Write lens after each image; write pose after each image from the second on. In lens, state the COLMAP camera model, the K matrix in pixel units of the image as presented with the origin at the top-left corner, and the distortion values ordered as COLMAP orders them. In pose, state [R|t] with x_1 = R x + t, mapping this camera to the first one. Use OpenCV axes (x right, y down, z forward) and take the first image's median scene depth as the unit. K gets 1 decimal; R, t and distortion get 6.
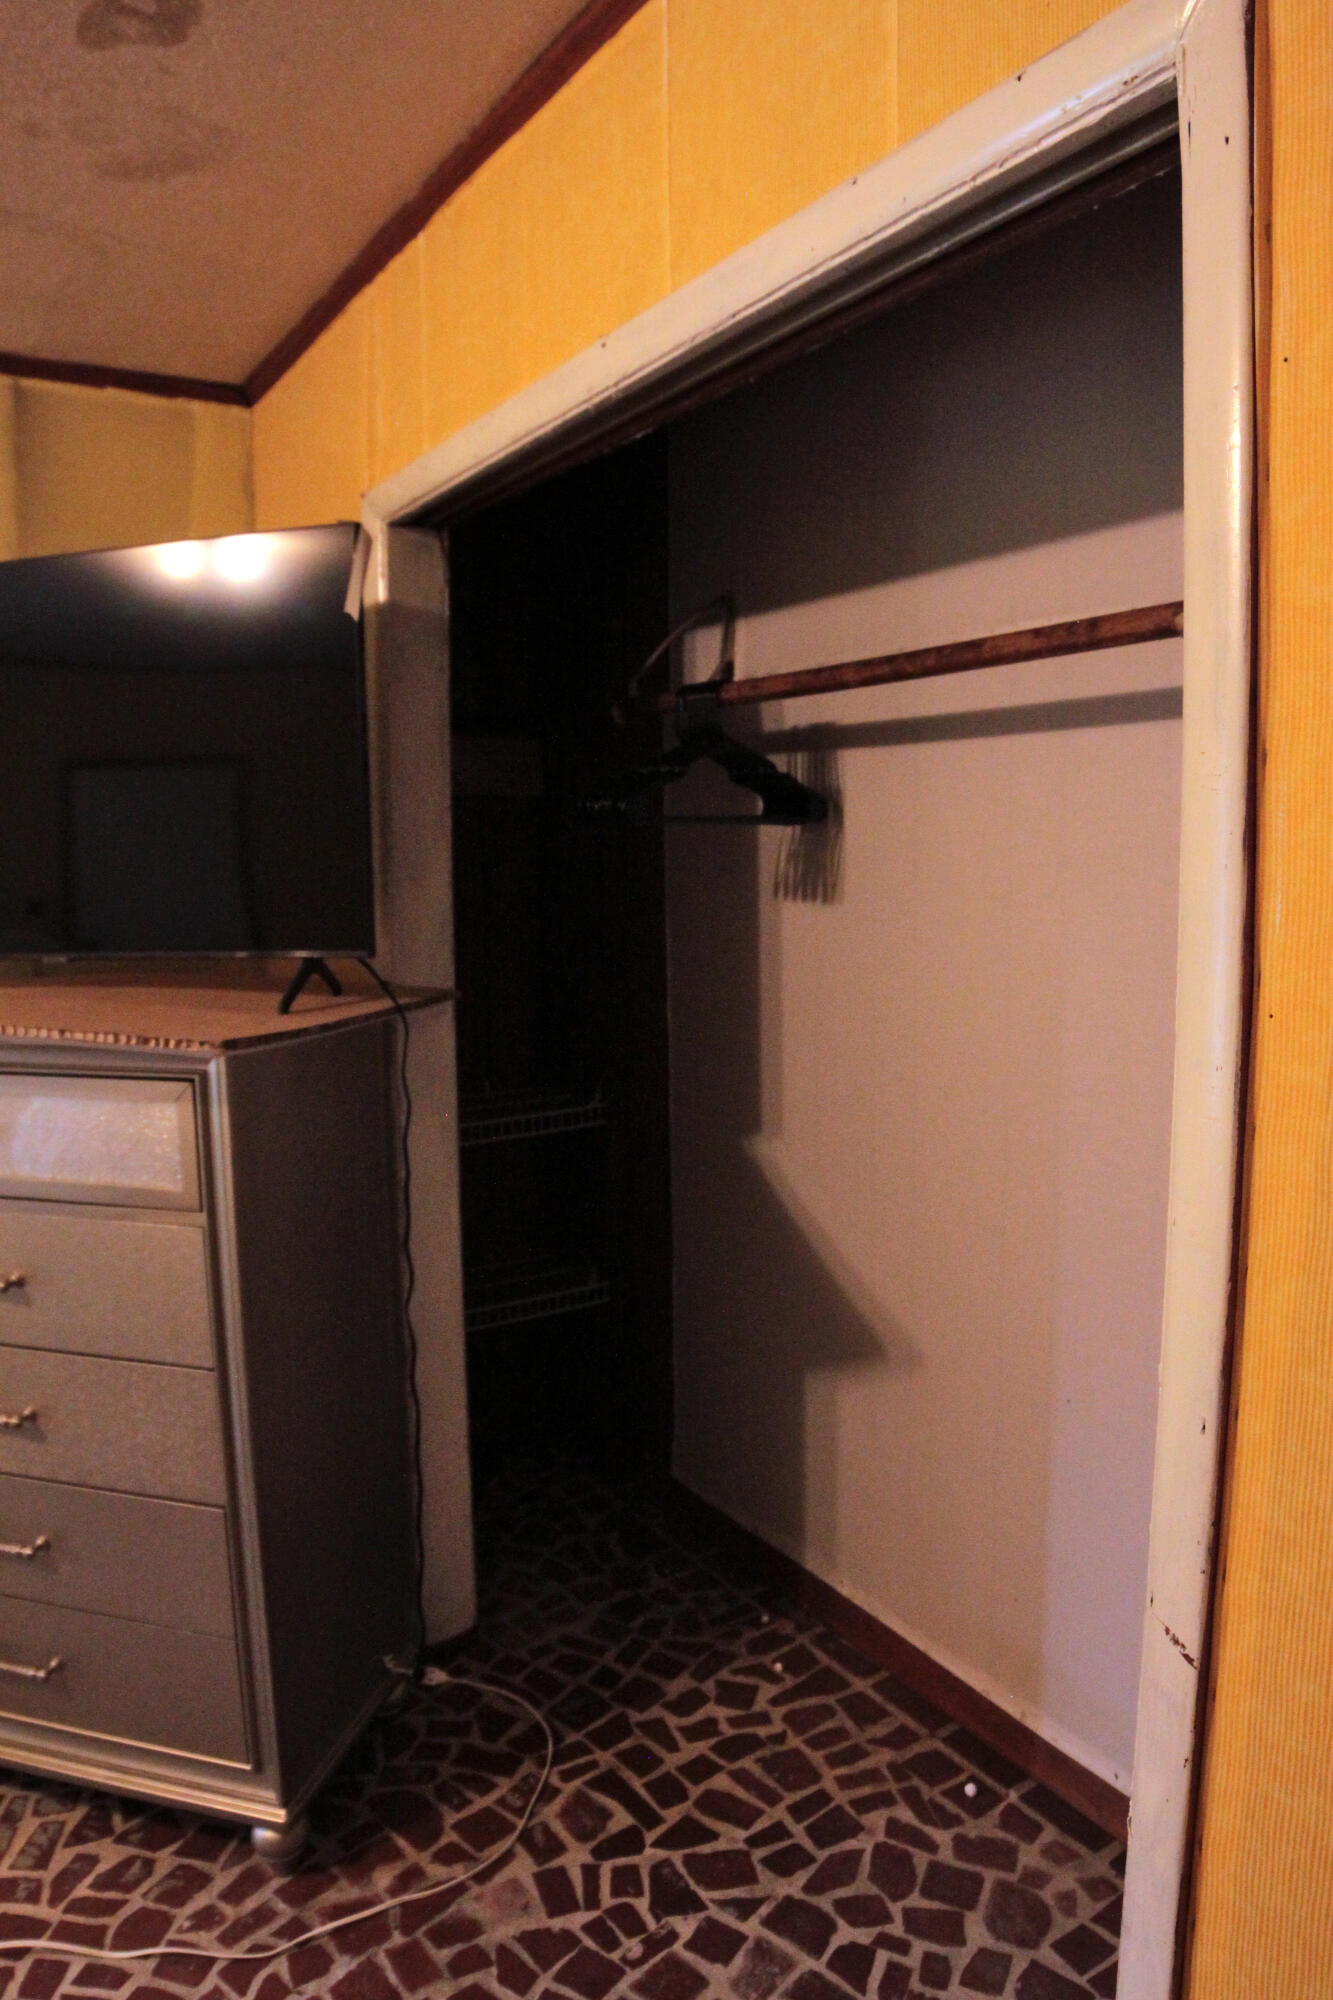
lens RADIAL K [[1270.1, 0, 664.8], [0, 1270.1, 957.8], [0, 0, 1]] dist [-0.050792, 0.003496]
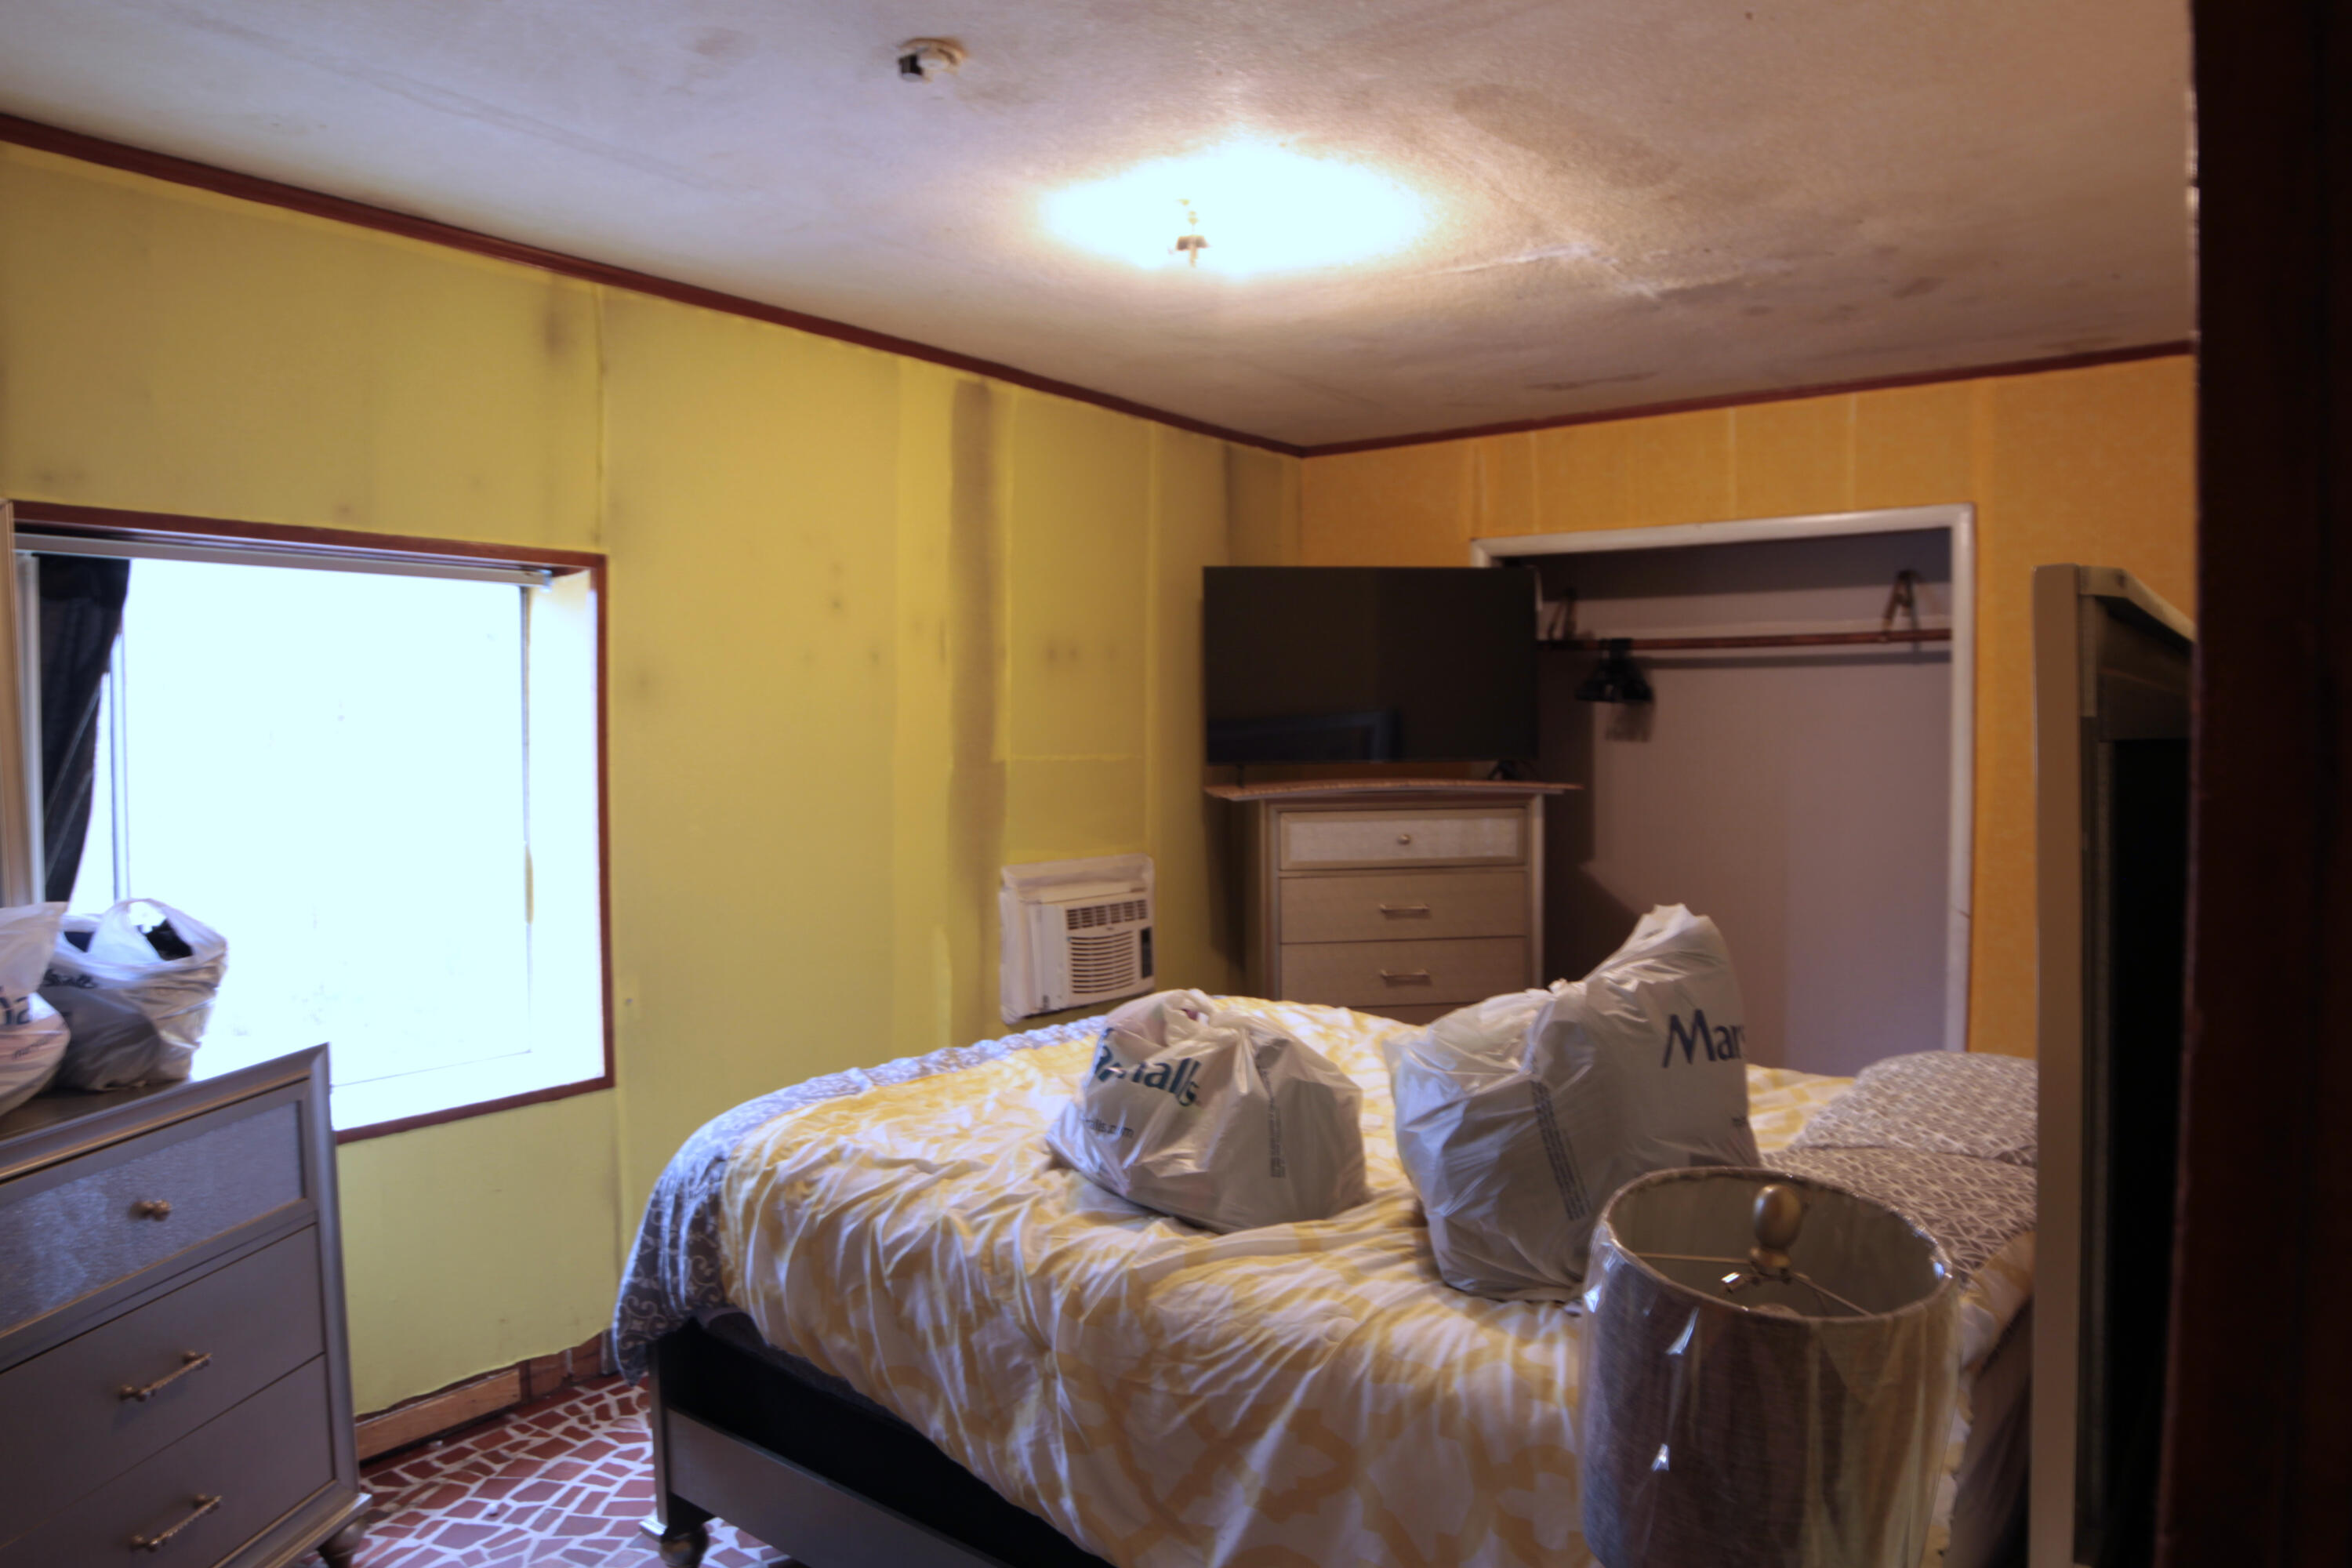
lens RADIAL K [[1487.0, 0, 1176.0], [0, 1487.0, 784.0], [0, 0, 1]] dist [0.003563, 0.000653]
pose [[0.955817, 0.019257, 0.293332, -1.579041], [0.007176, 0.996026, -0.088771, 0.282507], [-0.293876, 0.086953, 0.951880, -1.286464]]
